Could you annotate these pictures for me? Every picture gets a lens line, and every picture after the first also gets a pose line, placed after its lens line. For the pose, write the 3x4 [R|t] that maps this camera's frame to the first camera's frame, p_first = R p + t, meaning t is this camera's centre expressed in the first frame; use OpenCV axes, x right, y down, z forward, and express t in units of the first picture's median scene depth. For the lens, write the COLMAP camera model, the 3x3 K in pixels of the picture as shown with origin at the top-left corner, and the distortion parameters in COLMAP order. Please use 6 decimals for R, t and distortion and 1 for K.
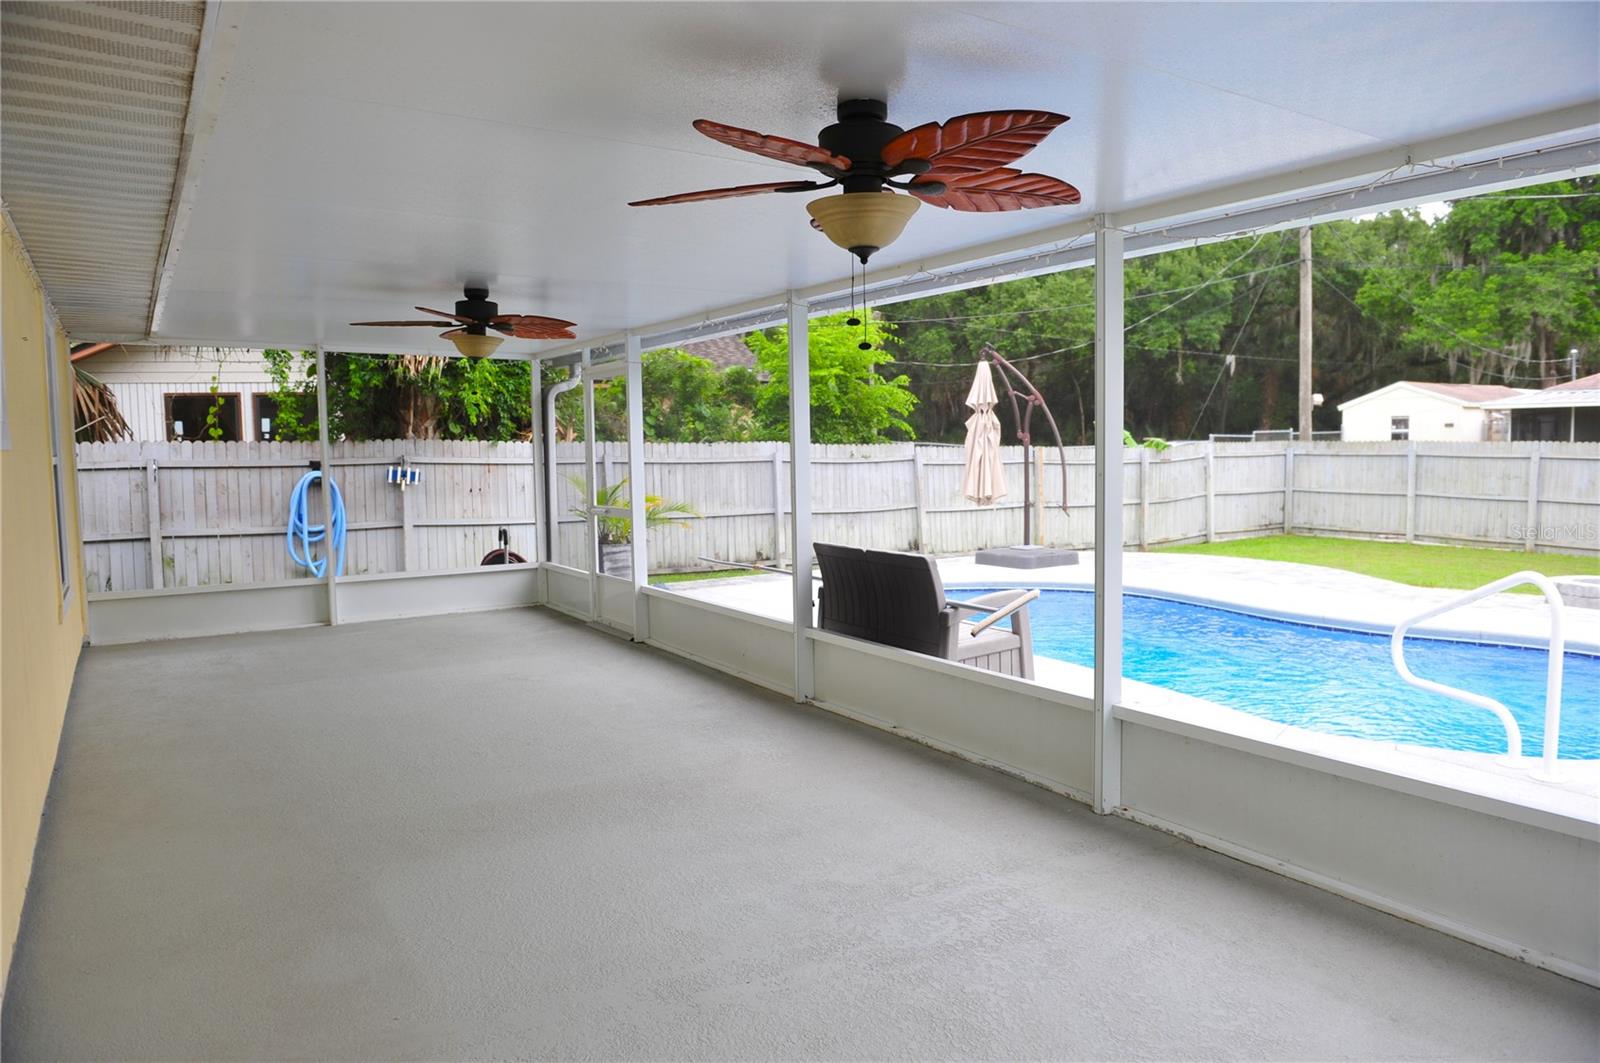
lens RADIAL K [[1088.9, 0, 800.0], [0, 1088.9, 531.5], [0, 0, 1]] dist [-0.042571, -0.006149]
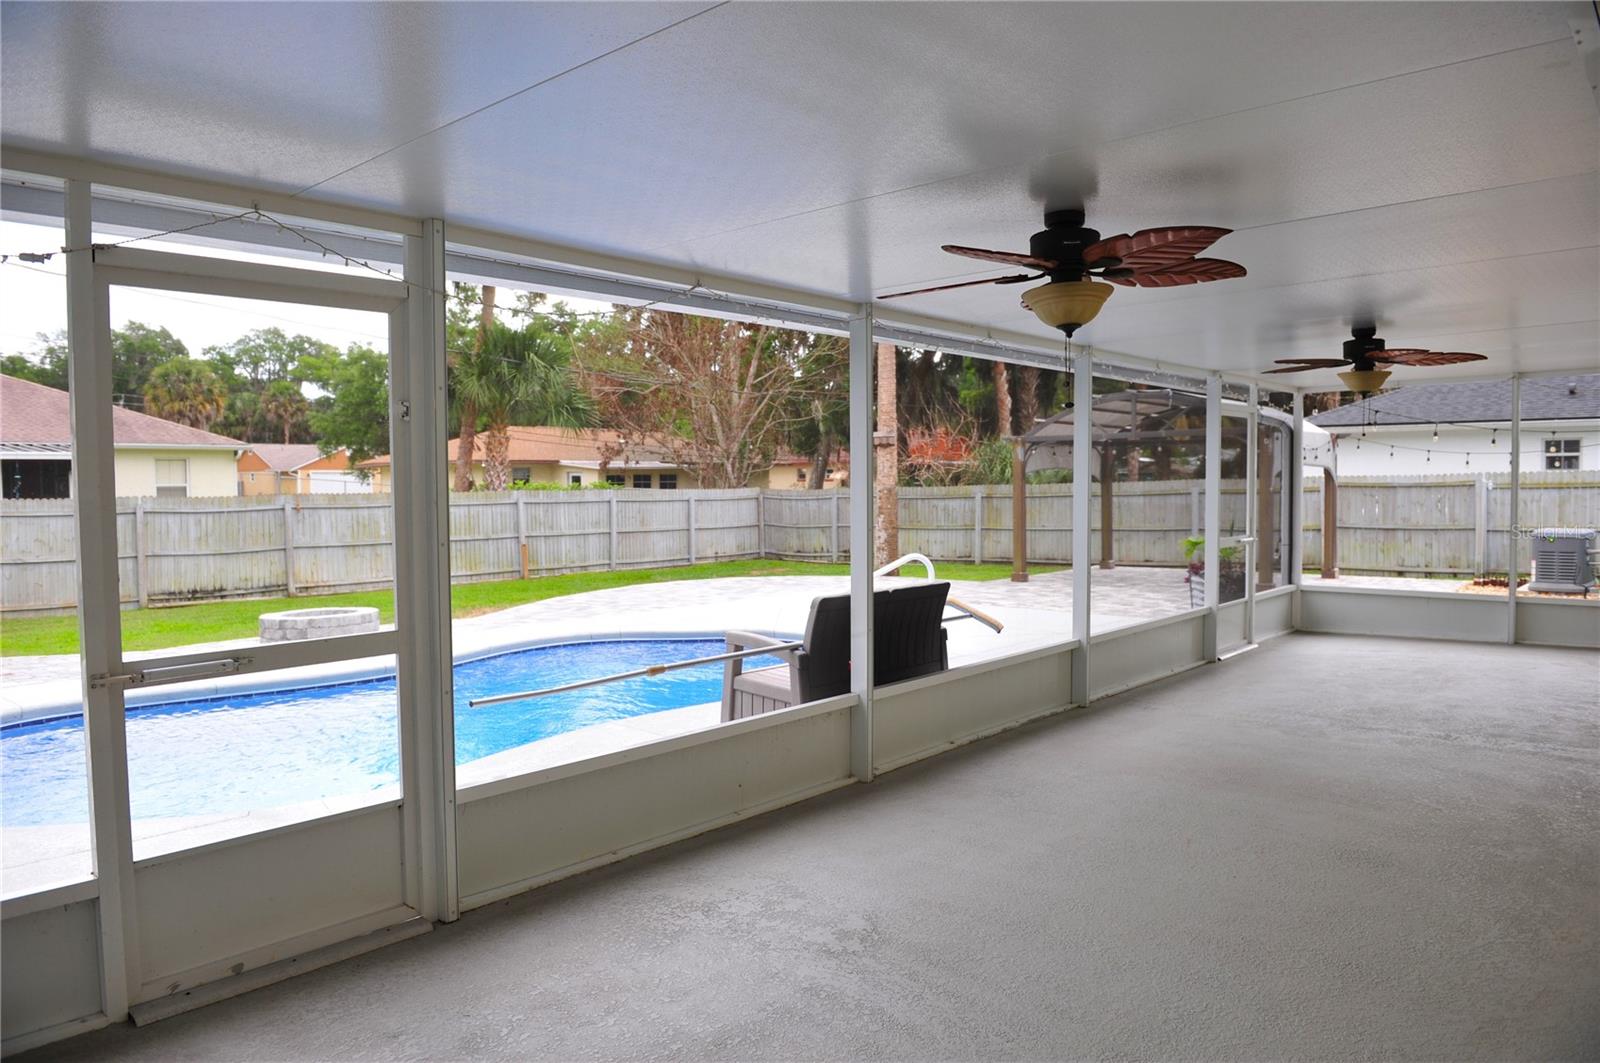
lens RADIAL K [[1088.9, 0, 800.0], [0, 1088.9, 531.5], [0, 0, 1]] dist [-0.042571, -0.006149]
pose [[-0.288646, -0.025379, 0.957099, -0.891903], [0.089695, 0.994536, 0.053422, -0.099737], [-0.953225, 0.101267, -0.284793, 1.418797]]
